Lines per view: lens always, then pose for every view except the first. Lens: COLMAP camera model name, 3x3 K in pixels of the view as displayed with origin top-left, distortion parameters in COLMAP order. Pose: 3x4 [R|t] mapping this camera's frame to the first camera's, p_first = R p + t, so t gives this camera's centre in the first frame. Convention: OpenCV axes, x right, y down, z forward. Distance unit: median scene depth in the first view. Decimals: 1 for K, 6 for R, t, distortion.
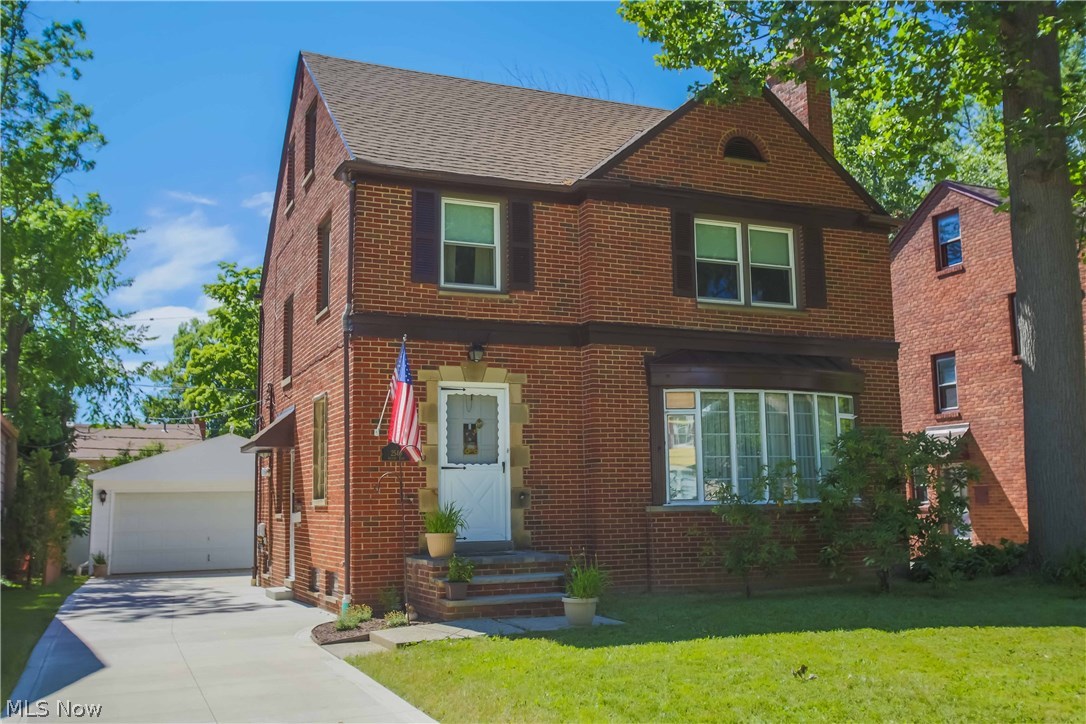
lens RADIAL K [[1018.8, 0, 543.0], [0, 1018.8, 362.0], [0, 0, 1]] dist [0.005556, -0.242240]
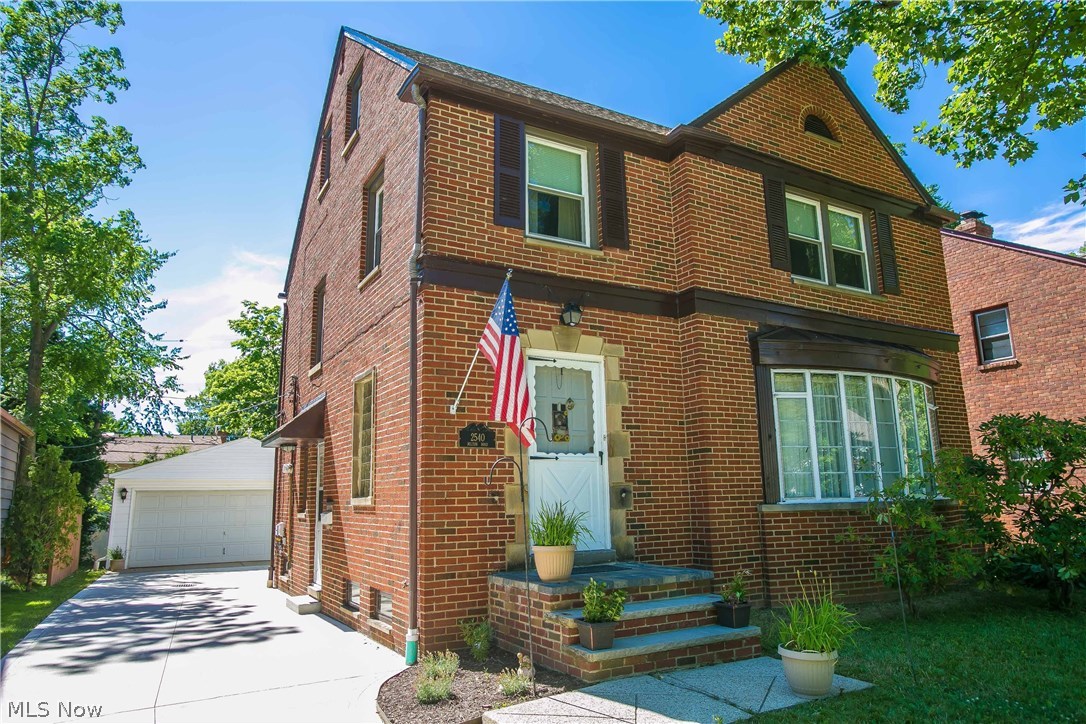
lens RADIAL K [[699.2, 0, 543.0], [0, 699.2, 362.0], [0, 0, 1]] dist [-0.049923, 0.000364]
pose [[0.994405, 0.017986, 0.104089, -0.137357], [-0.012015, 0.998261, -0.057710, 0.057210], [-0.104946, 0.056137, 0.992892, 0.429456]]
